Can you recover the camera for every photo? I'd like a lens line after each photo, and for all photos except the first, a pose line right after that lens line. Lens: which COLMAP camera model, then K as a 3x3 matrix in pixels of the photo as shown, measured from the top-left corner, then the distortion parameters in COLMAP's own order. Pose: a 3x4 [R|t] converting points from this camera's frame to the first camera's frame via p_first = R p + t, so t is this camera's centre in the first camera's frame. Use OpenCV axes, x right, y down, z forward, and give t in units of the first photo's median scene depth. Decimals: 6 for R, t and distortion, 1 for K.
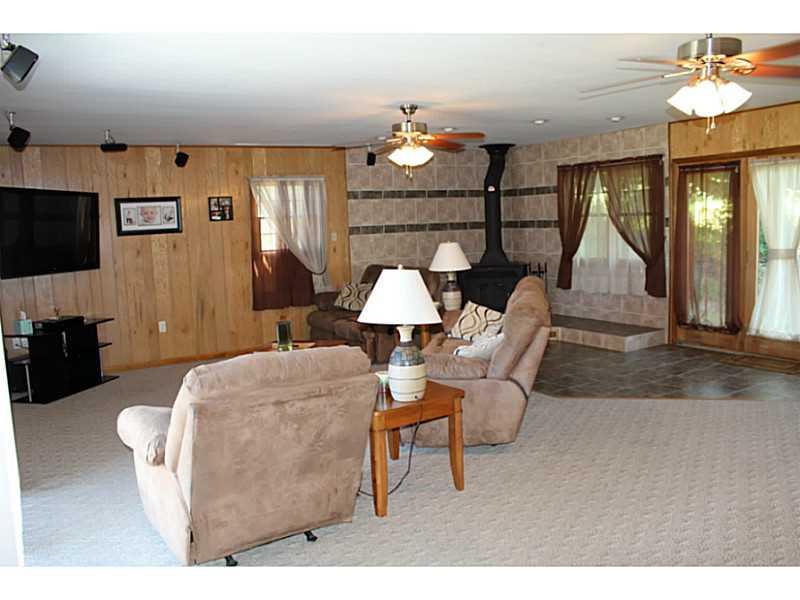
lens RADIAL K [[675.2, 0, 401.4], [0, 675.2, 305.5], [0, 0, 1]] dist [-0.157214, 0.131607]
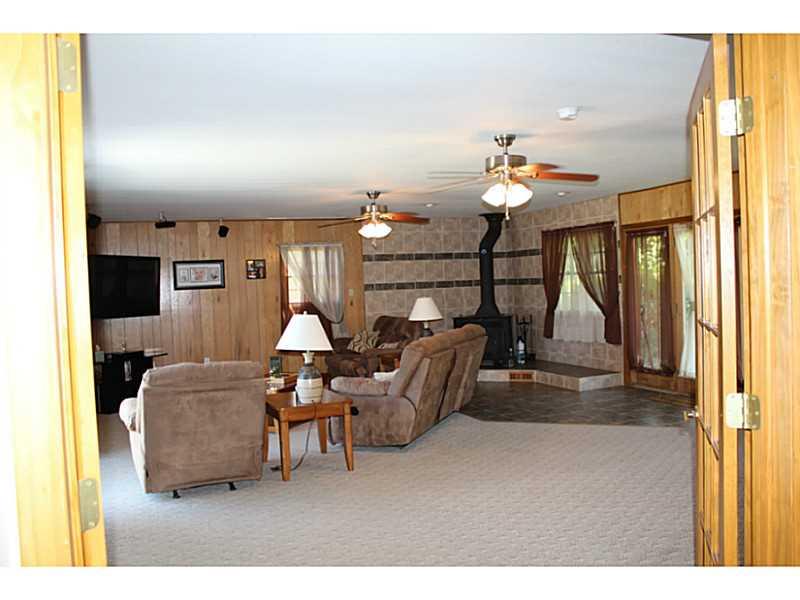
lens RADIAL K [[675.2, 0, 395.7], [0, 675.2, 294.8], [0, 0, 1]] dist [-0.157214, 0.131607]
pose [[0.986573, 0.002676, -0.163301, 0.203081], [-0.018636, 0.995180, -0.096277, 0.019950], [0.162256, 0.098028, 0.981867, -0.202205]]
